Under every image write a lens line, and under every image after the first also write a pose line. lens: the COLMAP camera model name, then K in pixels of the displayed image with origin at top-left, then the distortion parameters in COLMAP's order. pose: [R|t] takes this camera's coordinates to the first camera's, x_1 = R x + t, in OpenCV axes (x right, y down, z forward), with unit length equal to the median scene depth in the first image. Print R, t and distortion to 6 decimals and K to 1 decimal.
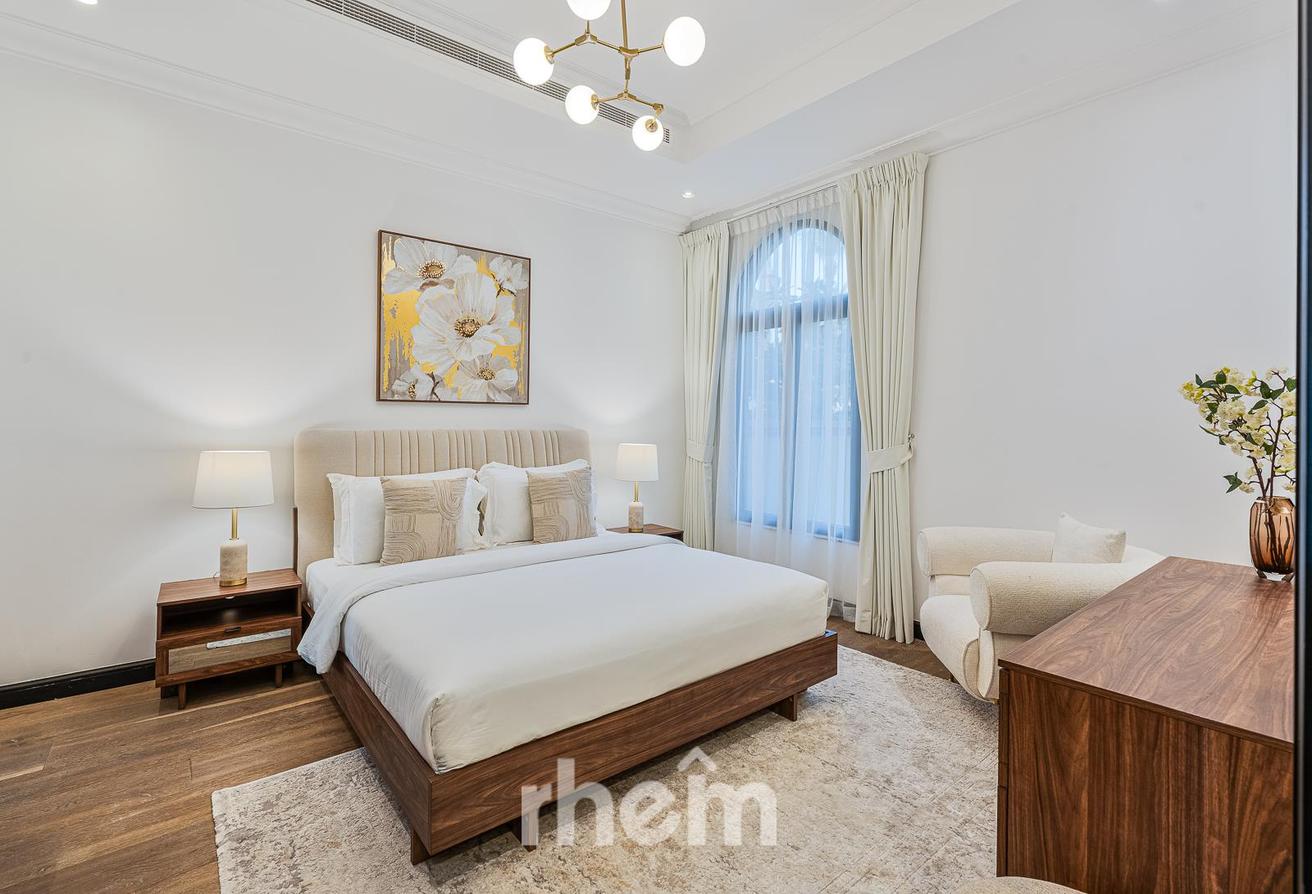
lens RADIAL K [[597.8, 0, 635.5], [0, 597.8, 420.7], [0, 0, 1]] dist [-0.007698, 0.001900]
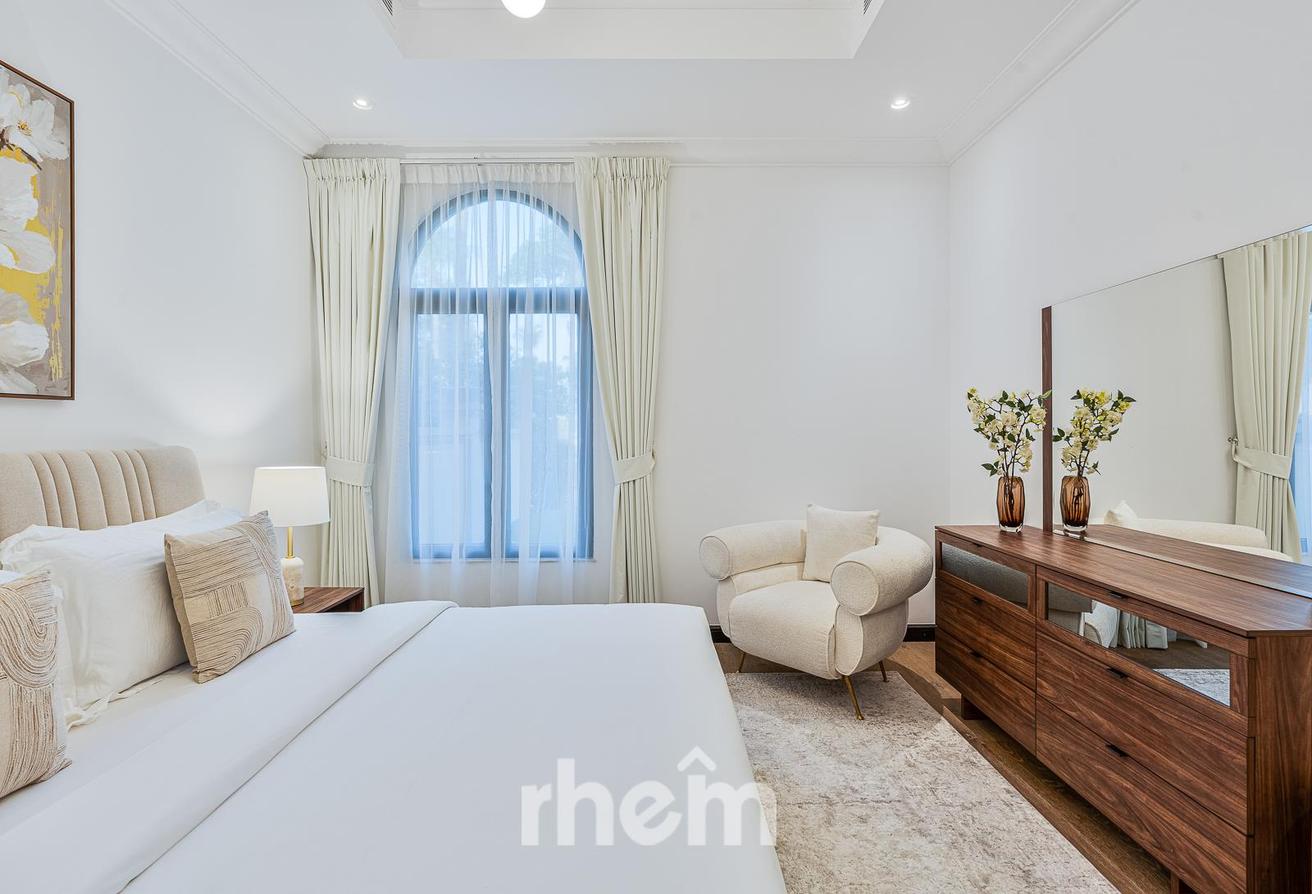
lens RADIAL K [[597.8, 0, 653.7], [0, 597.8, 437.9], [0, 0, 1]] dist [-0.007698, 0.001900]
pose [[0.614057, -0.020169, 0.789004, -0.285768], [0.006850, 0.999772, 0.020226, -0.002399], [-0.789232, -0.007015, 0.614055, 0.339780]]
